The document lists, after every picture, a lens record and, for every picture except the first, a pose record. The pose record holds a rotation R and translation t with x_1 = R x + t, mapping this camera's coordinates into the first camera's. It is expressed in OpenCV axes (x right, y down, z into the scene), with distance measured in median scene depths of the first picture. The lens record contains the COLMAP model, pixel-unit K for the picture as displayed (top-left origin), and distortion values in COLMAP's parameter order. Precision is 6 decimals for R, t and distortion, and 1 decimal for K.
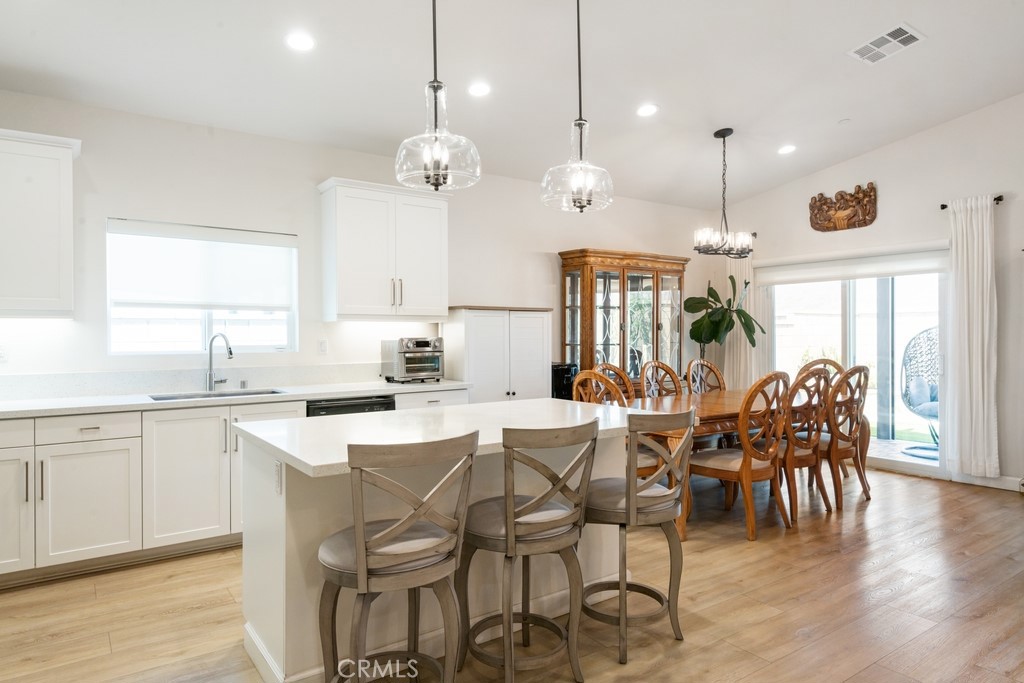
lens RADIAL K [[630.9, 0, 512.0], [0, 630.9, 341.5], [0, 0, 1]] dist [0.009404, 0.001492]
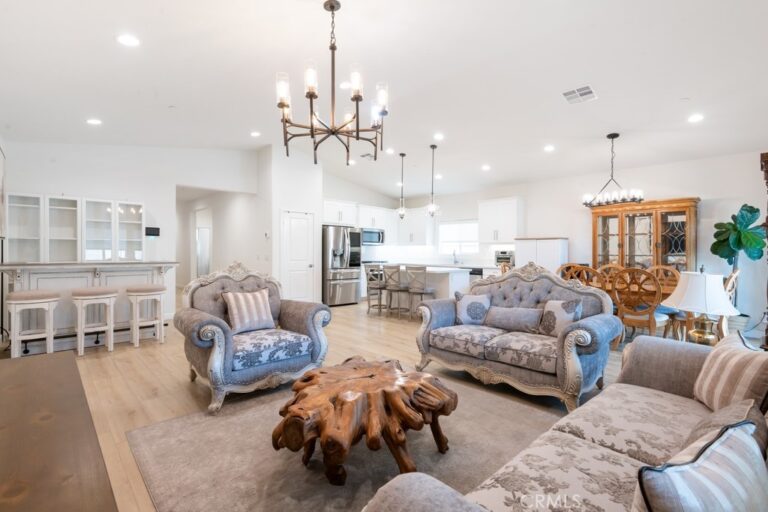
lens RADIAL K [[344.6, 0, 384.0], [0, 344.6, 256.0], [0, 0, 1]] dist [-0.000286, -0.000033]
pose [[0.150292, 0.017256, -0.988491, 1.310040], [-0.018431, 0.999723, 0.014649, 0.005870], [0.988470, 0.016017, 0.150568, 0.239573]]
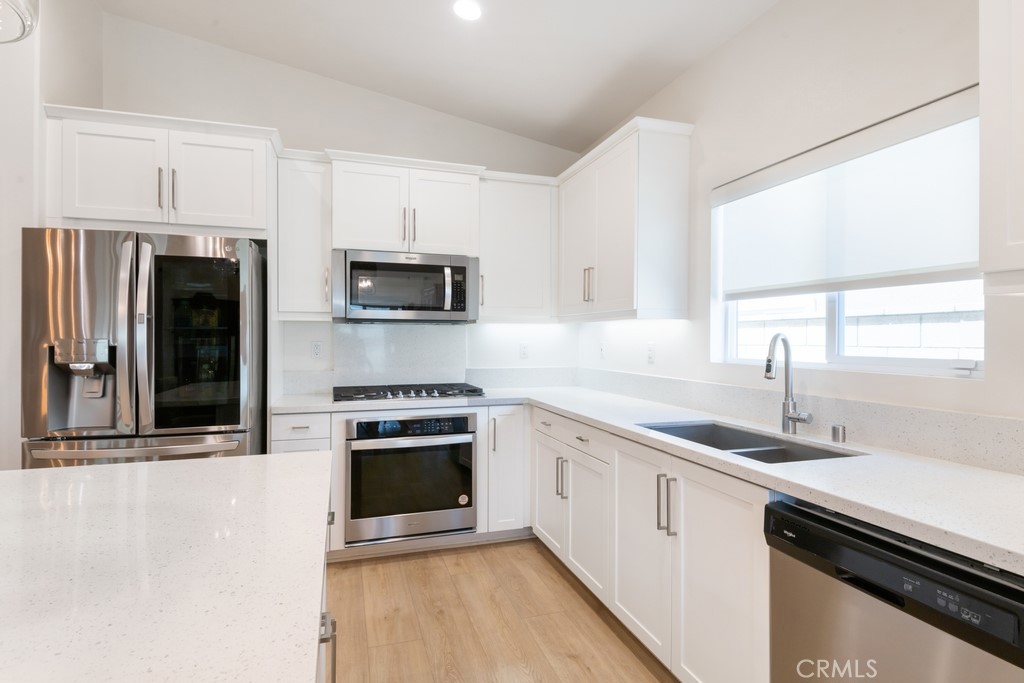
lens RADIAL K [[524.0, 0, 512.0], [0, 524.0, 341.5], [0, 0, 1]] dist [0.000920, -0.000434]
pose [[-0.305114, 0.009558, -0.952268, 0.054462], [-0.008033, 0.999888, 0.012610, -0.008978], [0.952282, 0.011497, -0.305003, 0.794901]]
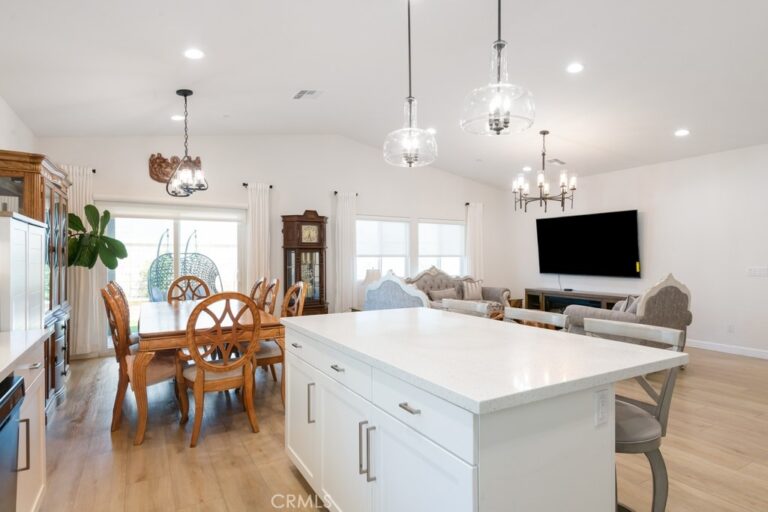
lens RADIAL K [[405.3, 0, 384.0], [0, 405.3, 256.0], [0, 0, 1]] dist [0.002717, -0.000180]
pose [[0.071891, 0.006694, 0.997390, -0.449349], [0.008175, 0.999940, -0.007301, -0.007588], [-0.997379, 0.008679, 0.071832, 0.615767]]
